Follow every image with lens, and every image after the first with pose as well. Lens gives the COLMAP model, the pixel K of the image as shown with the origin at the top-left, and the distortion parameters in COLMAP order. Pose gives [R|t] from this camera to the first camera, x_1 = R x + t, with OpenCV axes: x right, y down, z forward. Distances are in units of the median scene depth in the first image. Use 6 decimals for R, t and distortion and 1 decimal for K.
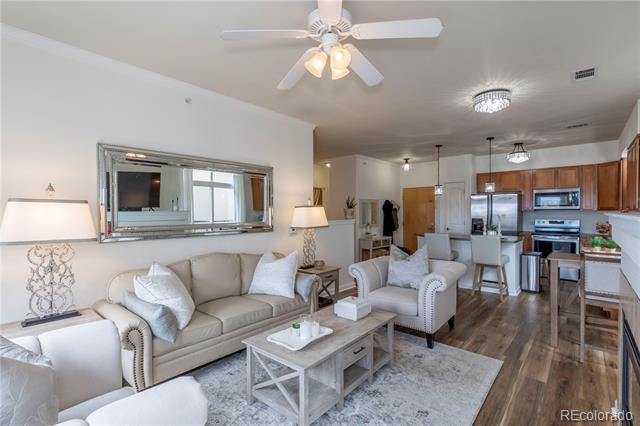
lens RADIAL K [[297.3, 0, 313.7], [0, 297.3, 212.6], [0, 0, 1]] dist [0.003315, -0.001915]
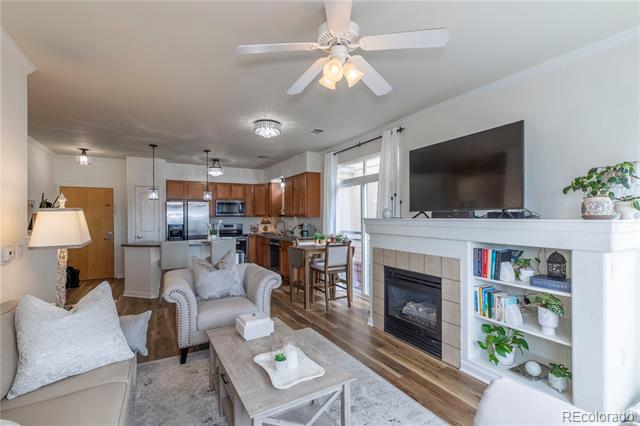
lens RADIAL K [[297.3, 0, 321.7], [0, 297.3, 214.8], [0, 0, 1]] dist [0.003315, -0.001915]
pose [[0.323448, 0.008113, 0.946211, -0.278578], [0.003981, 0.999943, -0.009934, -0.000848], [-0.946238, 0.006981, 0.323397, 0.219467]]
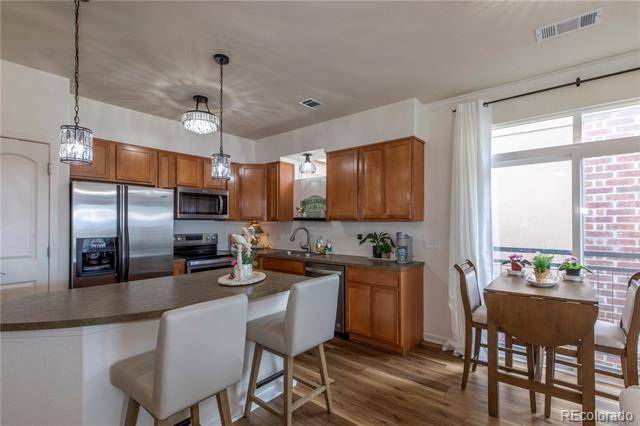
lens RADIAL K [[297.3, 0, 315.9], [0, 297.3, 218.2], [0, 0, 1]] dist [0.003315, -0.001915]
pose [[-0.035893, 0.016387, 0.999221, 0.125264], [0.001635, 0.999865, -0.016338, -0.000809], [-0.999354, 0.001047, -0.035915, 0.784984]]
